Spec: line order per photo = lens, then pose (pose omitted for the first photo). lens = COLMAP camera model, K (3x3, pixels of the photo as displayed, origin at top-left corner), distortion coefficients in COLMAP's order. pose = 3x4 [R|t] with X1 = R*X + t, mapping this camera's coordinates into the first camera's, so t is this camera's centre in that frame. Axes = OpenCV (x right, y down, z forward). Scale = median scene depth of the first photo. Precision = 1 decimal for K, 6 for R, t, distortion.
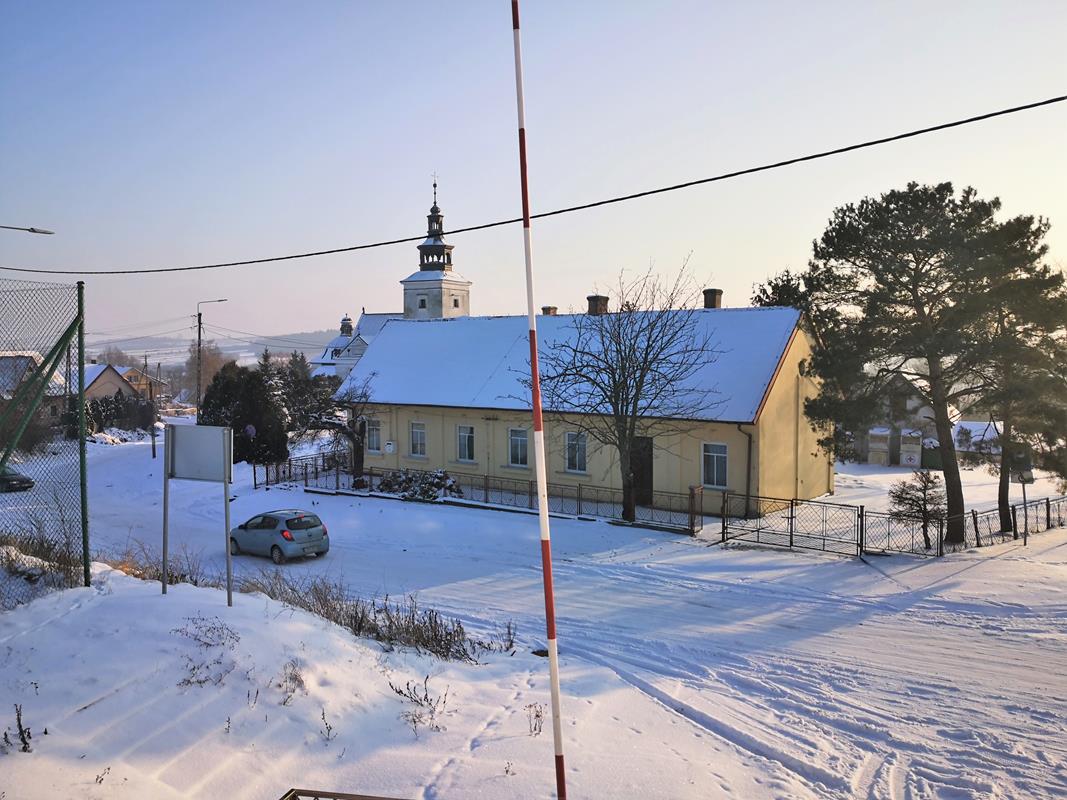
lens RADIAL K [[878.4, 0, 533.5], [0, 878.4, 400.0], [0, 0, 1]] dist [0.001378, -0.004398]
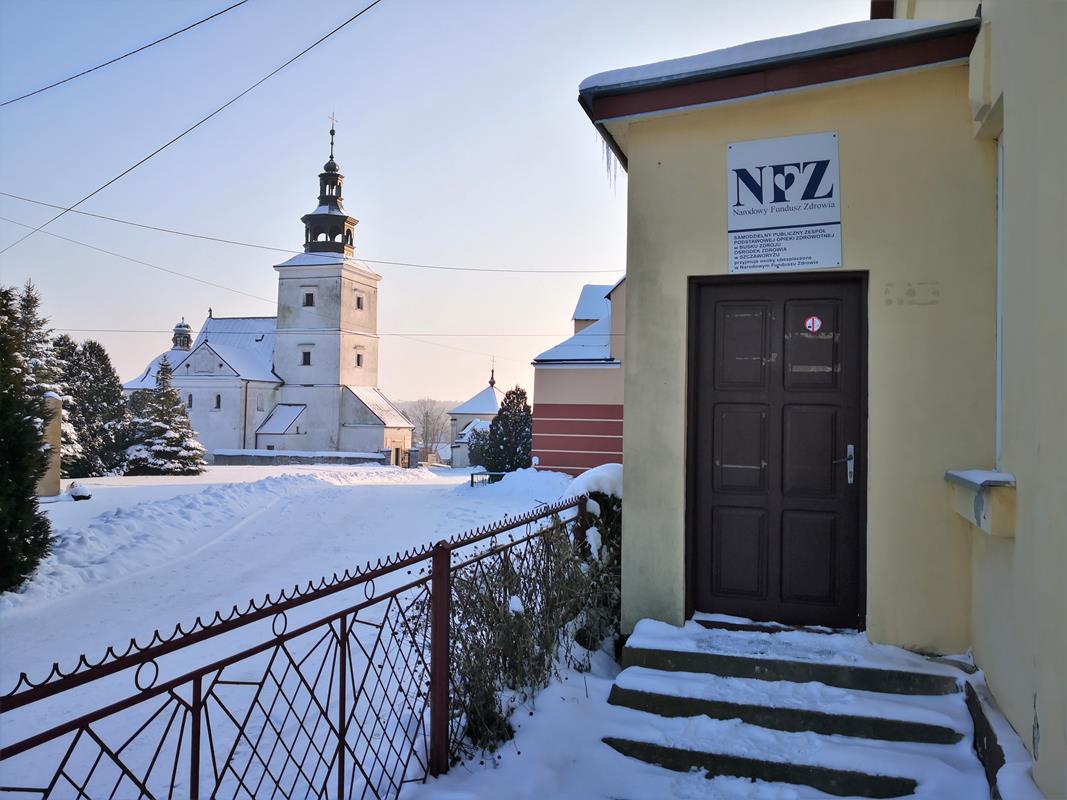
lens RADIAL K [[878.4, 0, 533.5], [0, 878.4, 400.0], [0, 0, 1]] dist [0.001378, -0.004398]
pose [[0.980136, 0.029708, 0.196091, -0.086774], [-0.013290, 0.996333, -0.084517, 0.018639], [-0.197883, 0.080232, 0.976937, 0.321606]]
